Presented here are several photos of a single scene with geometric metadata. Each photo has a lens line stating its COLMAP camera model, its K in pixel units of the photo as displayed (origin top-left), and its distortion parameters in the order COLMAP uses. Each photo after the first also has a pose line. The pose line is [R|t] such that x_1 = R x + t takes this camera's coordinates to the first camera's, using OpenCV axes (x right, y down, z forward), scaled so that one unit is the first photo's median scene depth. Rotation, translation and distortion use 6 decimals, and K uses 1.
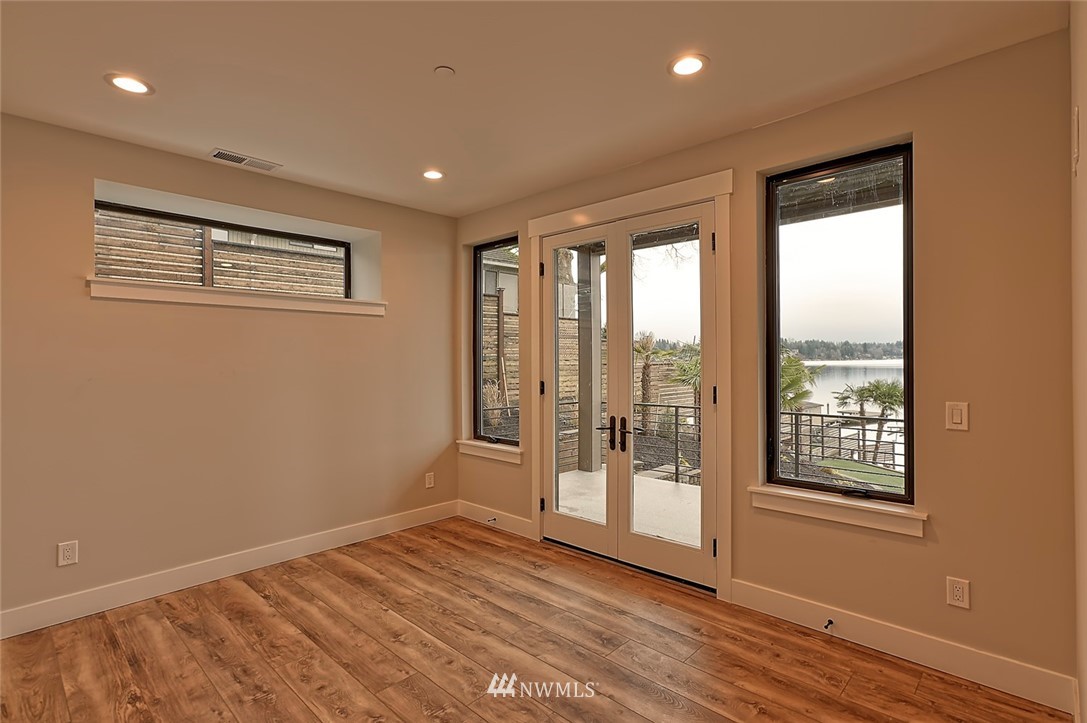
lens RADIAL K [[524.2, 0, 543.5], [0, 524.2, 361.5], [0, 0, 1]] dist [-0.001874, 0.007559]
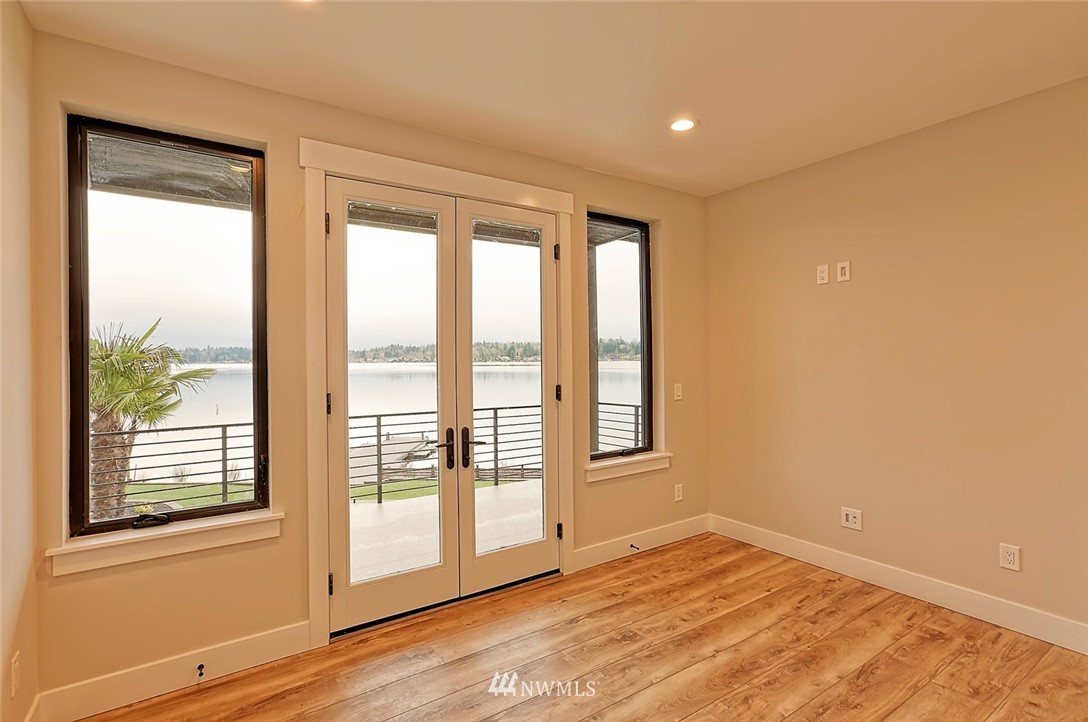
lens RADIAL K [[531.3, 0, 544.0], [0, 531.3, 361.0], [0, 0, 1]] dist [-0.034445, 0.030469]
pose [[0.203030, 0.003955, 0.979165, -0.692151], [0.006341, 0.999966, -0.005354, 0.004743], [-0.979152, 0.007296, 0.202998, 0.725108]]
